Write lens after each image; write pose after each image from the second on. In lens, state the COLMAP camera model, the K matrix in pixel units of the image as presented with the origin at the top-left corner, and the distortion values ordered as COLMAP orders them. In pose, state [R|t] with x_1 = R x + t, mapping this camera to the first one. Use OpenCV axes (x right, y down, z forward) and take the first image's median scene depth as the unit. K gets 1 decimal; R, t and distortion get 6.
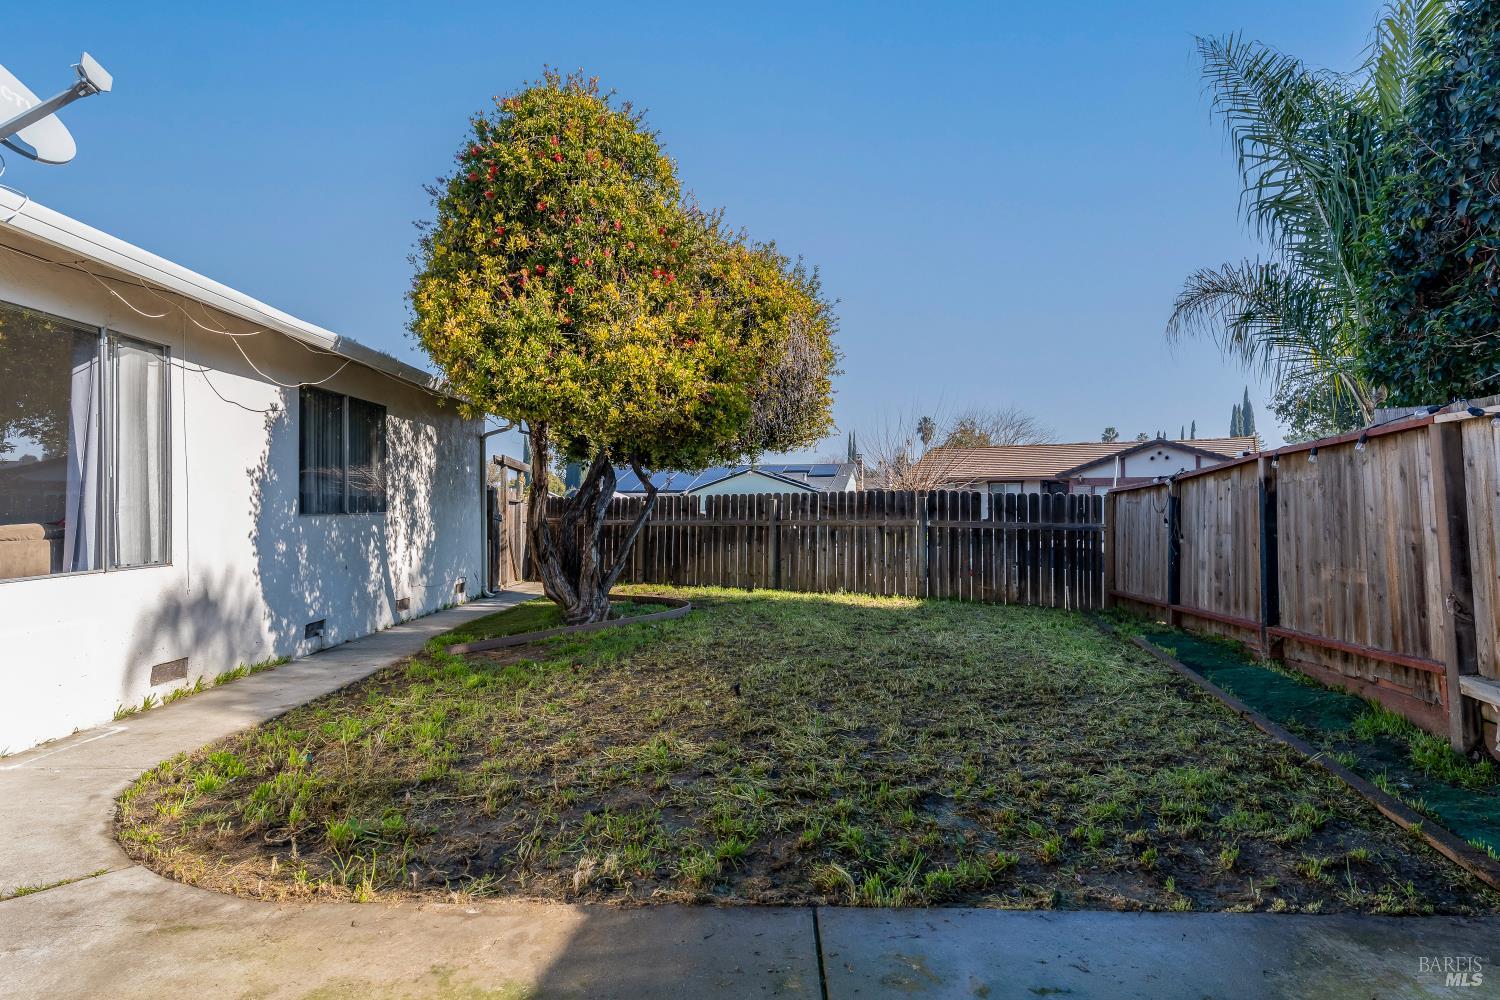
lens RADIAL K [[854.8, 0, 747.9], [0, 854.8, 501.2], [0, 0, 1]] dist [-0.001347, 0.002571]
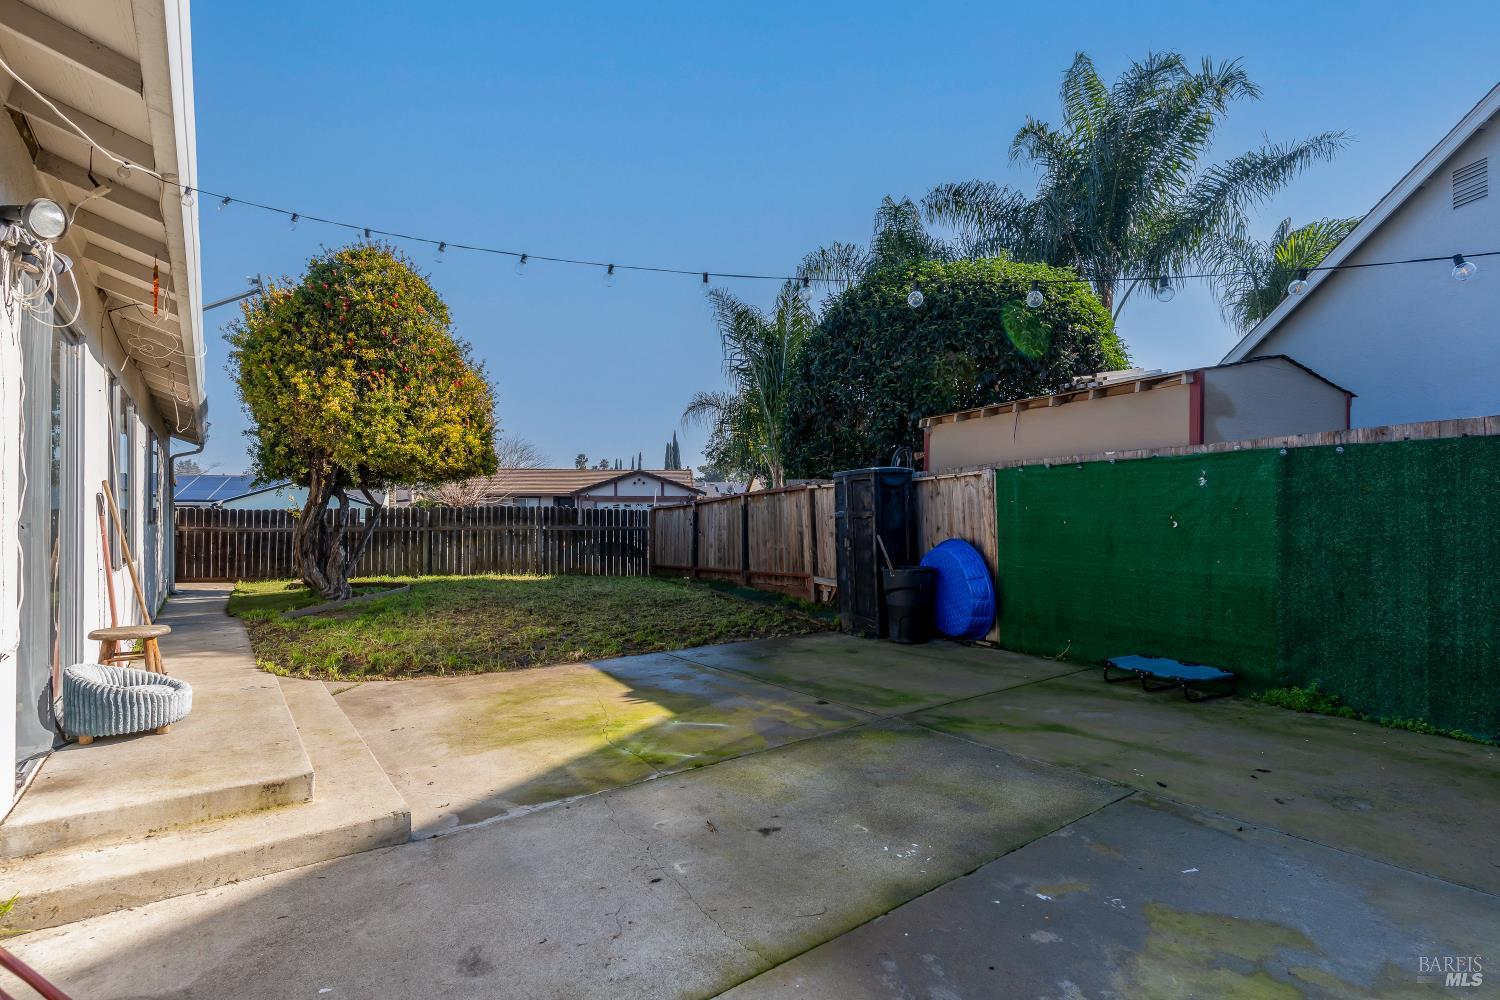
lens RADIAL K [[735.8, 0, 751.2], [0, 735.8, 506.4], [0, 0, 1]] dist [-0.000265, -0.000012]
pose [[0.799127, 0.008326, 0.601105, -0.407254], [-0.004863, 0.999961, -0.007386, -0.006267], [-0.601143, 0.002979, 0.799136, -0.420451]]
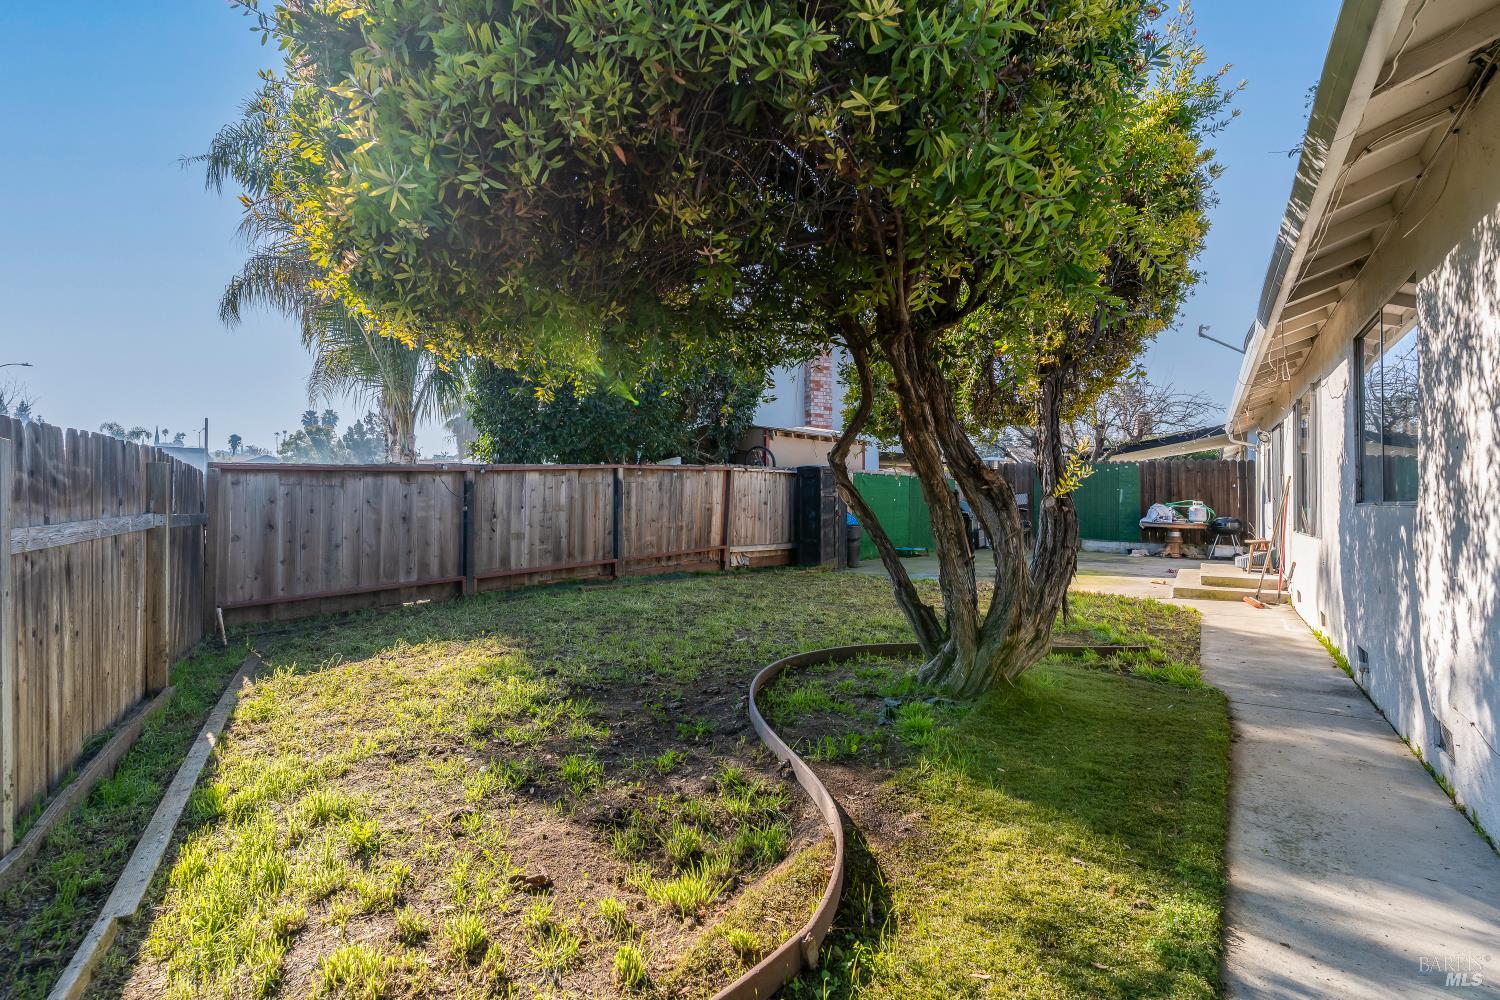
lens RADIAL K [[735.8, 0, 748.2], [0, 735.8, 496.8], [0, 0, 1]] dist [-0.000265, -0.000012]
pose [[-0.854440, 0.000116, 0.519550, -0.356183], [-0.005917, 0.999933, -0.009955, 0.019303], [-0.519516, -0.011580, -0.854382, 1.682483]]
